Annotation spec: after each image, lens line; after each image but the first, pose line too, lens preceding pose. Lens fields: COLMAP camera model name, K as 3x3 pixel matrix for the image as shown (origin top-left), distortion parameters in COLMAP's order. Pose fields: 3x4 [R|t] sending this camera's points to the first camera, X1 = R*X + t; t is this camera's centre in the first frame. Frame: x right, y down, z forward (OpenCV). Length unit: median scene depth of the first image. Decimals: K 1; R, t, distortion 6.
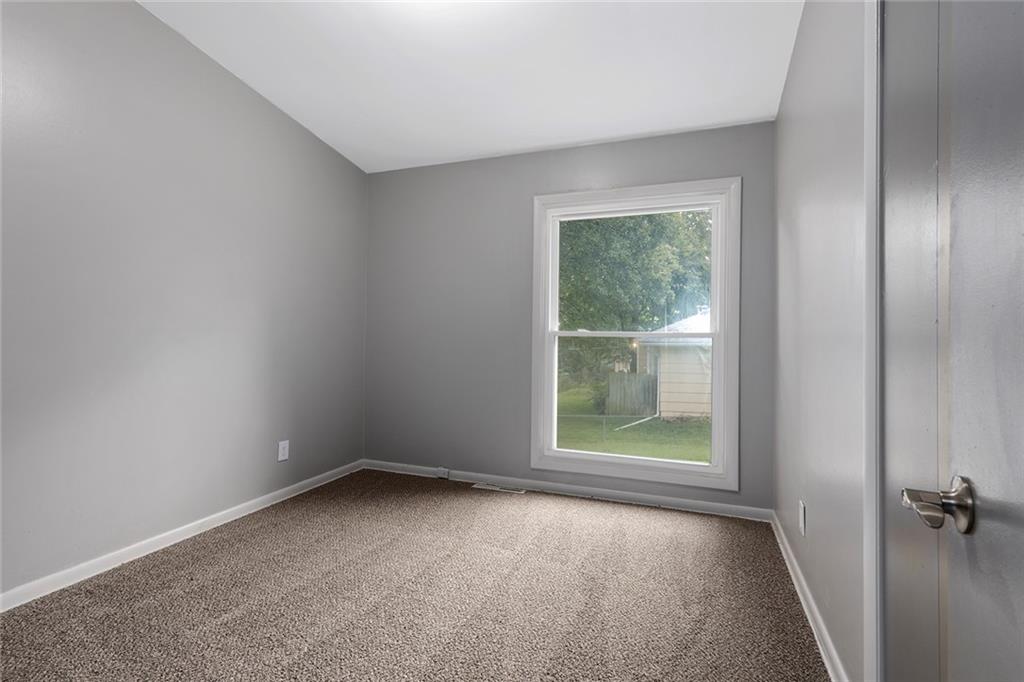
lens RADIAL K [[498.1, 0, 510.4], [0, 498.1, 338.6], [0, 0, 1]] dist [0.001671, 0.001905]
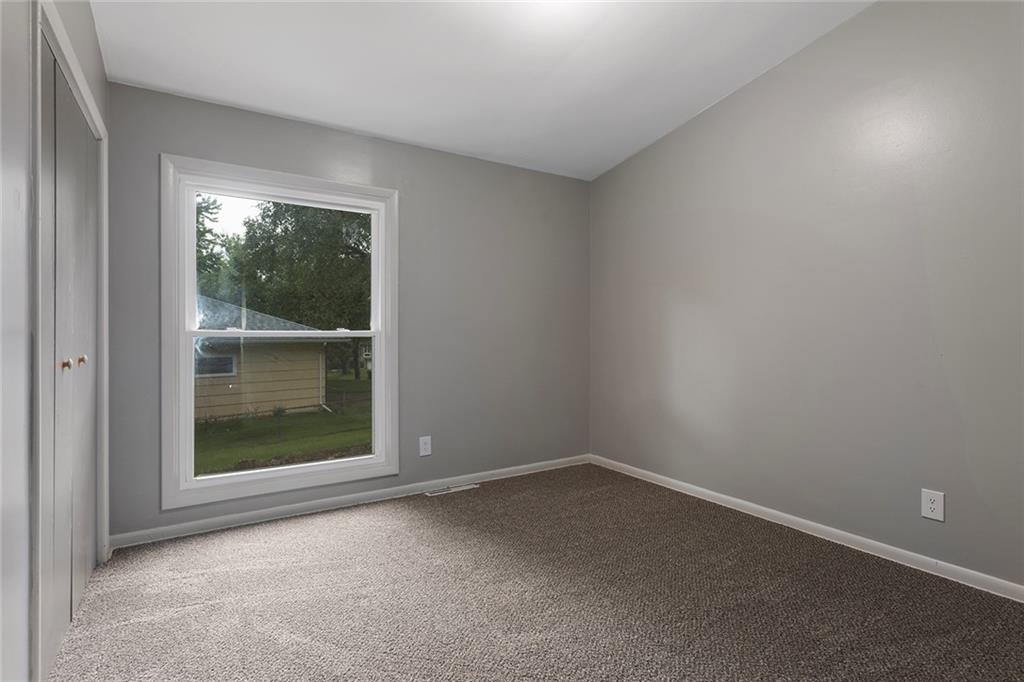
lens RADIAL K [[498.1, 0, 513.7], [0, 498.1, 336.7], [0, 0, 1]] dist [0.001671, 0.001905]
pose [[0.579662, -0.005326, 0.814839, -0.315068], [0.009405, 0.999956, -0.000154, -0.000471], [-0.814802, 0.007753, 0.579687, 0.138205]]
